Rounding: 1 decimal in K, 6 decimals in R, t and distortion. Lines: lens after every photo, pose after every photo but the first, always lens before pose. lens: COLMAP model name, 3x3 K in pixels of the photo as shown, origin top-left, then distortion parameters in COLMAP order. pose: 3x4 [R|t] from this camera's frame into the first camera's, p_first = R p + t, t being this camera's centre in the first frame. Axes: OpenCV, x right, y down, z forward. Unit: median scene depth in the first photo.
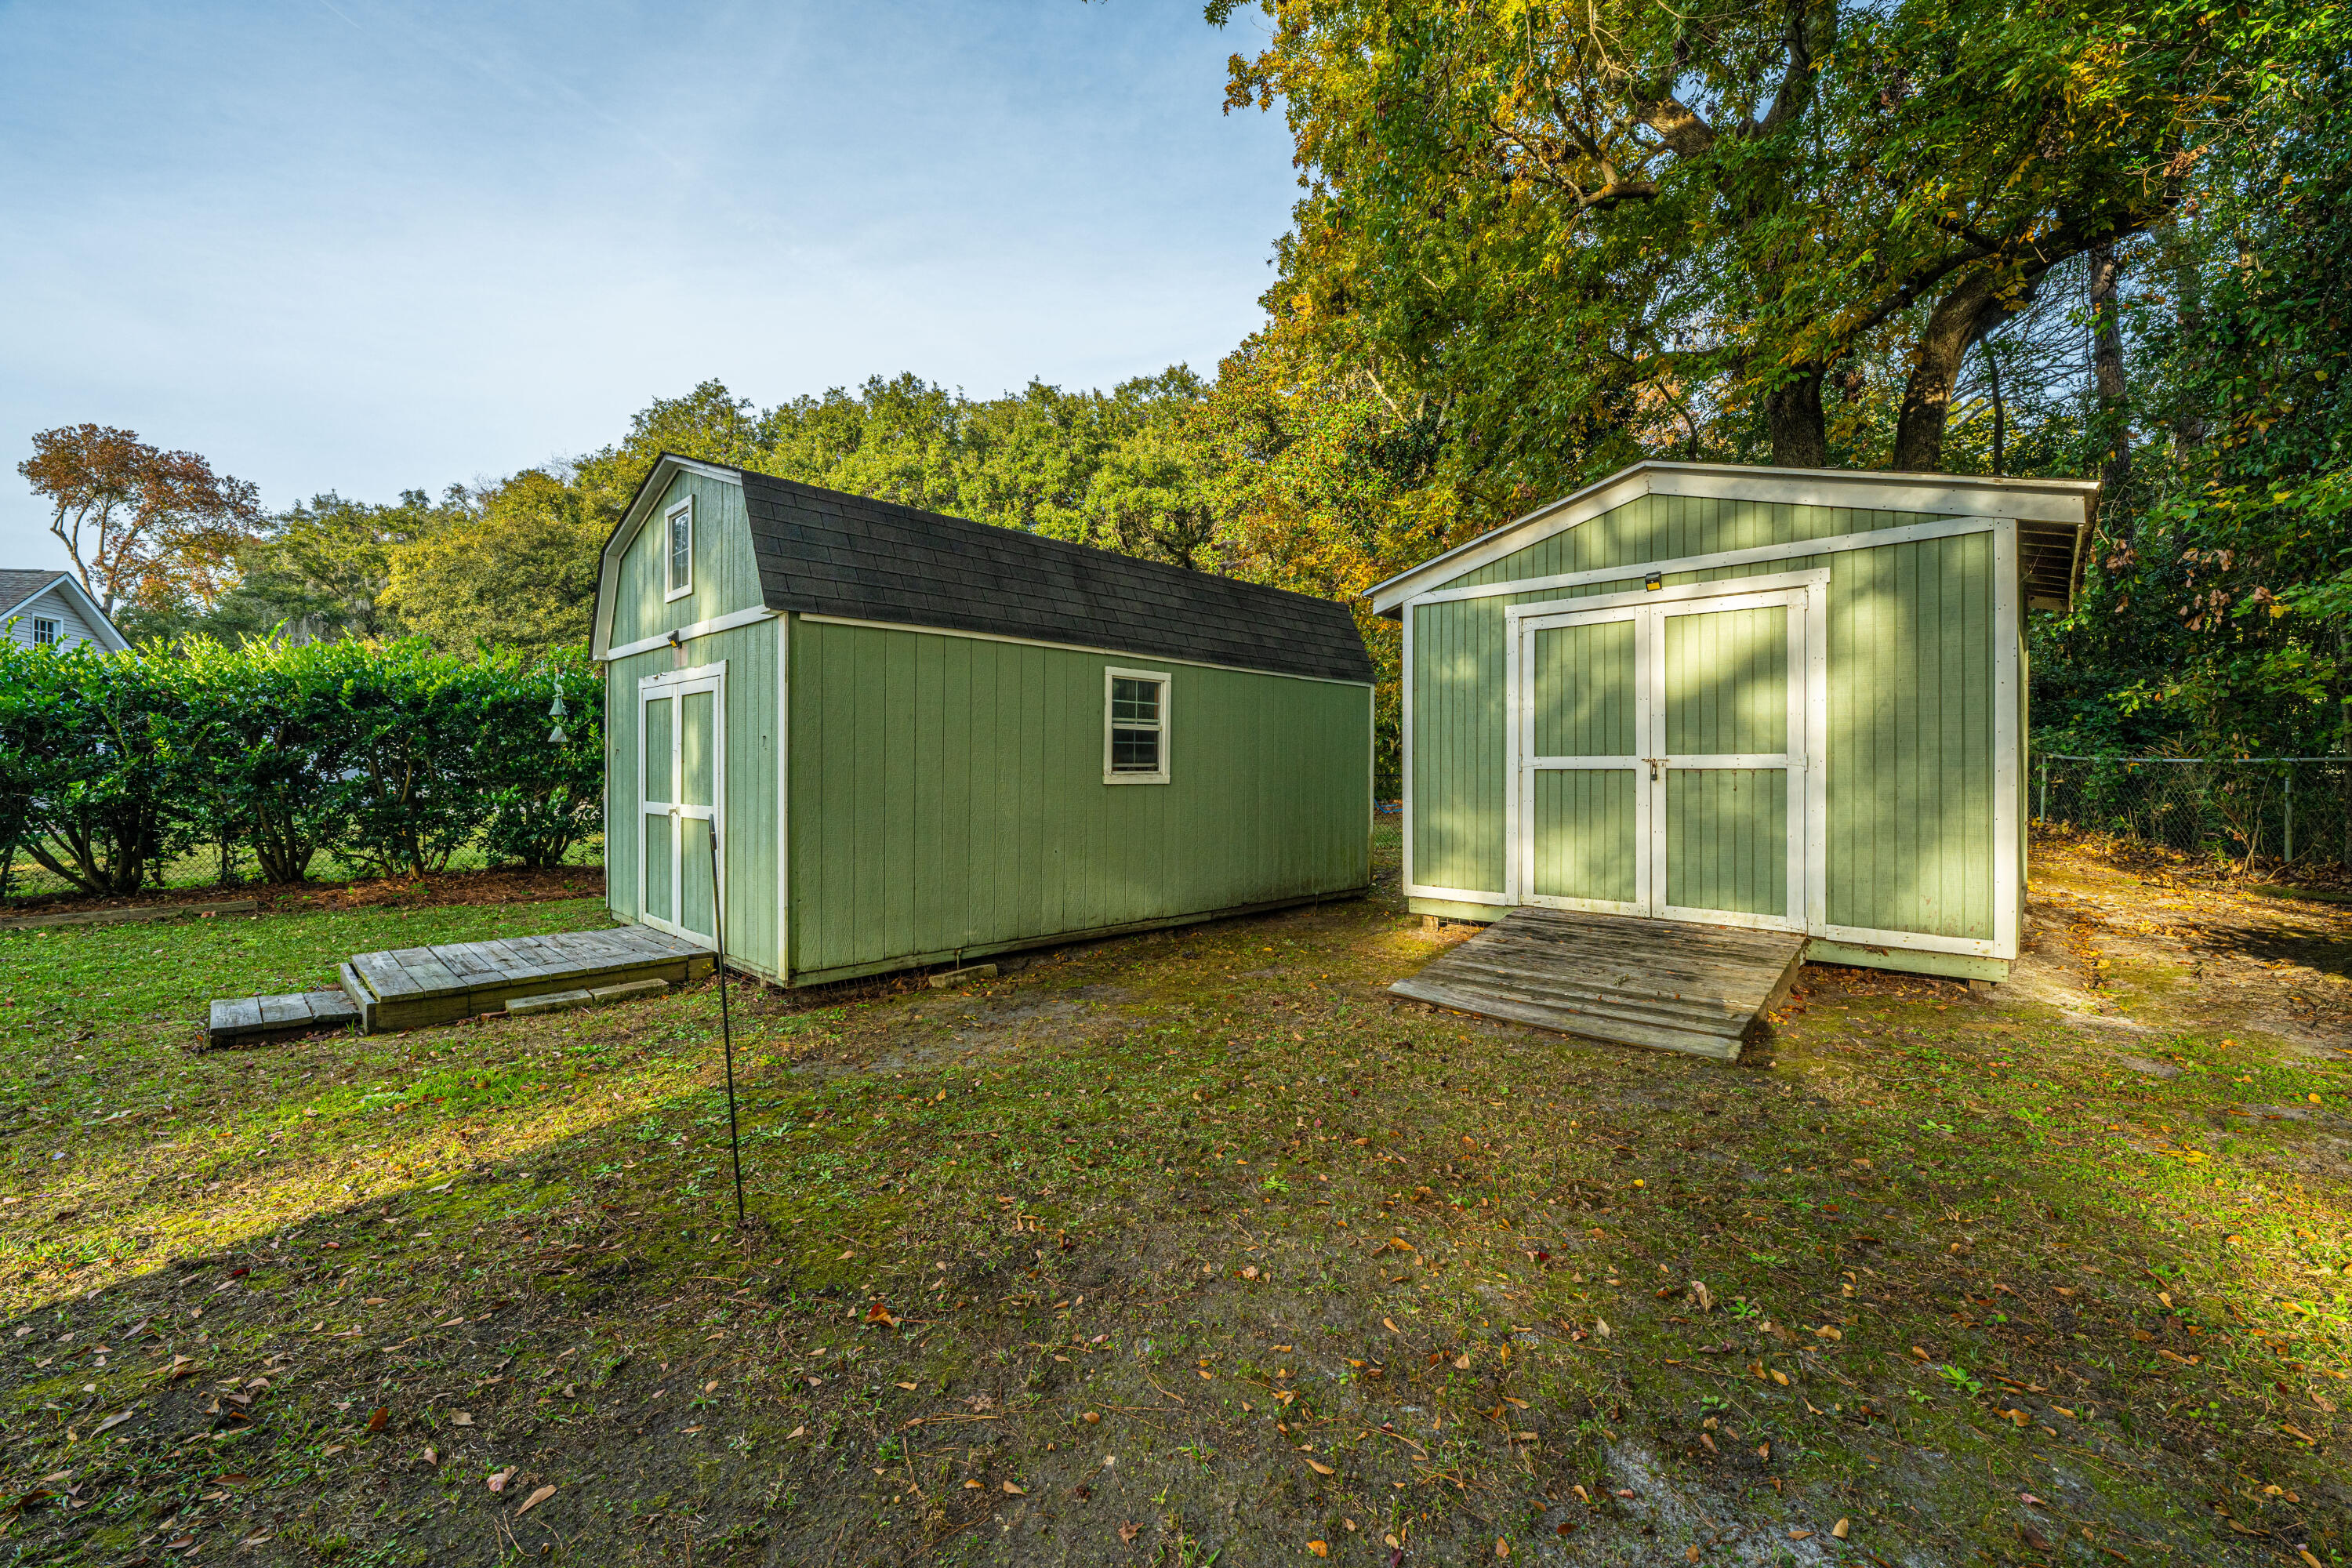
lens RADIAL K [[941.6, 0, 1182.3], [0, 941.6, 773.6], [0, 0, 1]] dist [-0.000178, 0.000015]
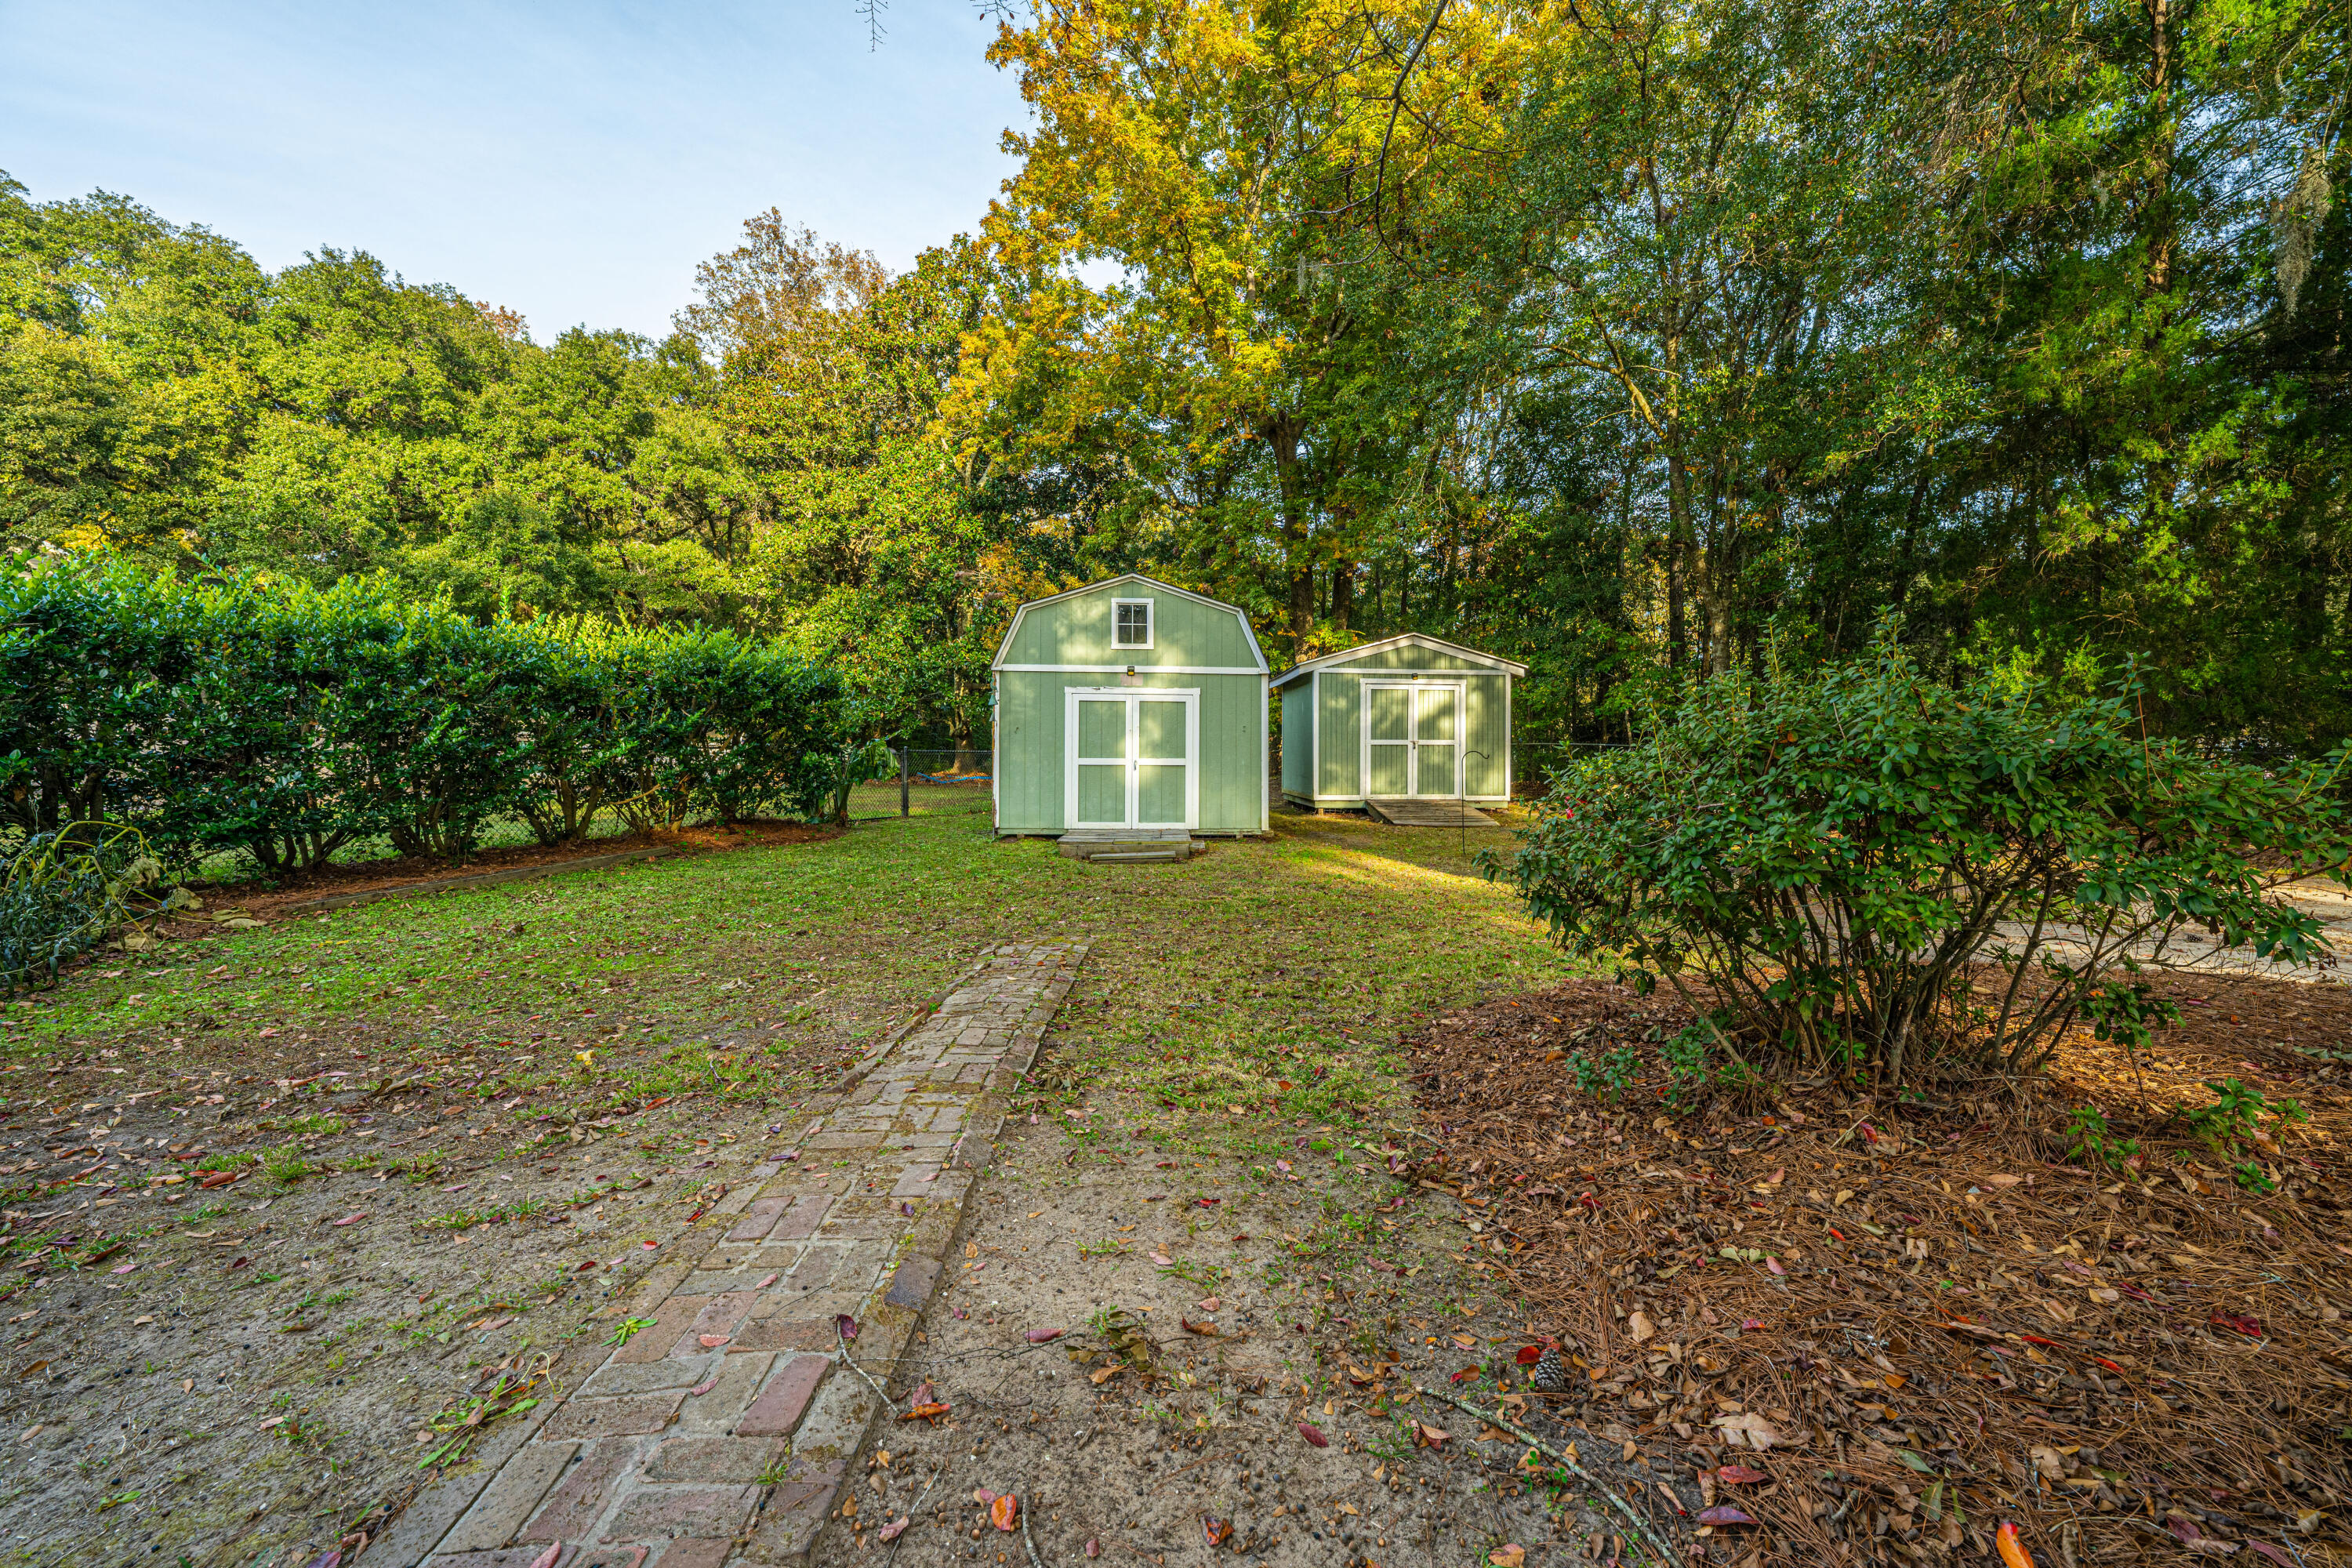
lens RADIAL K [[941.6, 0, 1182.3], [0, 941.6, 773.6], [0, 0, 1]] dist [-0.000178, 0.000015]
pose [[0.675180, -0.012619, 0.737545, -1.959954], [-0.002763, 0.999803, 0.019636, 0.025727], [-0.737648, -0.015296, 0.675013, -0.352669]]
